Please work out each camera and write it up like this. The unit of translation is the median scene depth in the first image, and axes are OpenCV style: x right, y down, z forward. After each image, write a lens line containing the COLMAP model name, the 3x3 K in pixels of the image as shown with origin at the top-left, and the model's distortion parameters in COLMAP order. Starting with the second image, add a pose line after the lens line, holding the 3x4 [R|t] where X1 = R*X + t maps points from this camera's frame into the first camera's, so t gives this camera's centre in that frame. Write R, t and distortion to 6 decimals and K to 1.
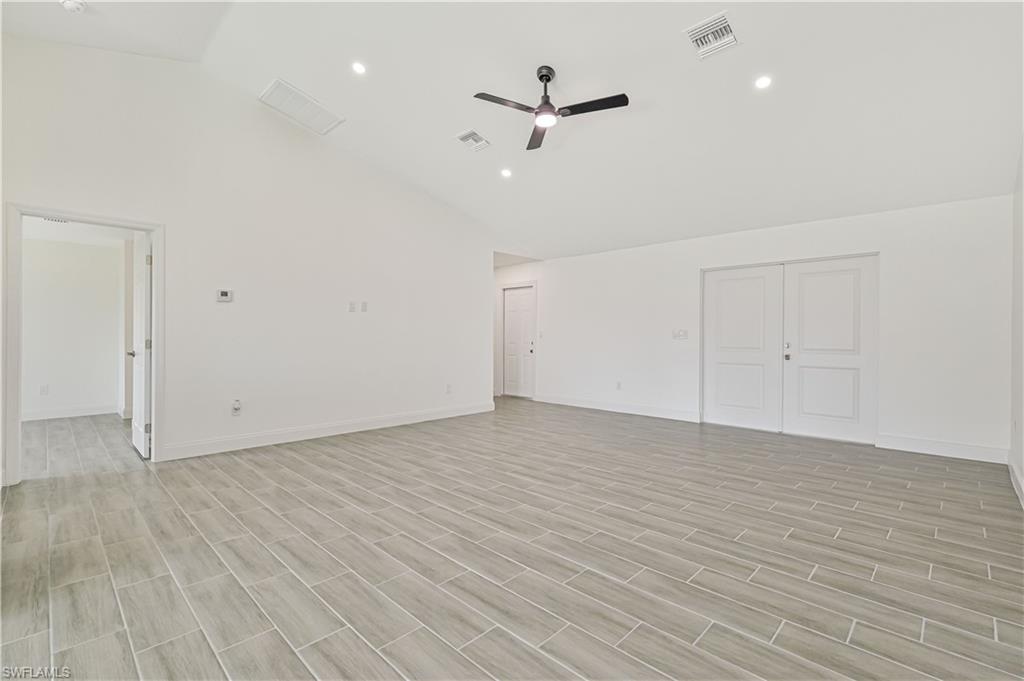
lens RADIAL K [[452.9, 0, 515.4], [0, 452.9, 339.7], [0, 0, 1]] dist [0.003773, -0.000164]
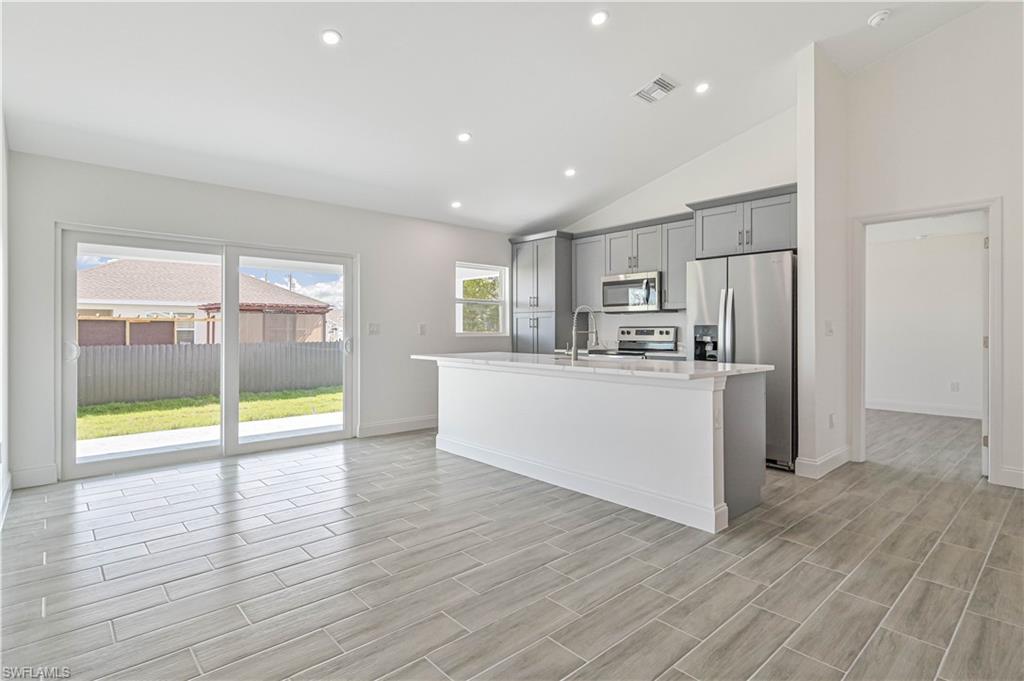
lens RADIAL K [[514.0, 0, 514.2], [0, 514.0, 328.6], [0, 0, 1]] dist [-0.008542, -0.000141]
pose [[-0.067622, -0.004723, -0.997700, 0.243968], [-0.005937, 0.999973, -0.004331, -0.006844], [0.997693, 0.005631, -0.067648, 0.214932]]
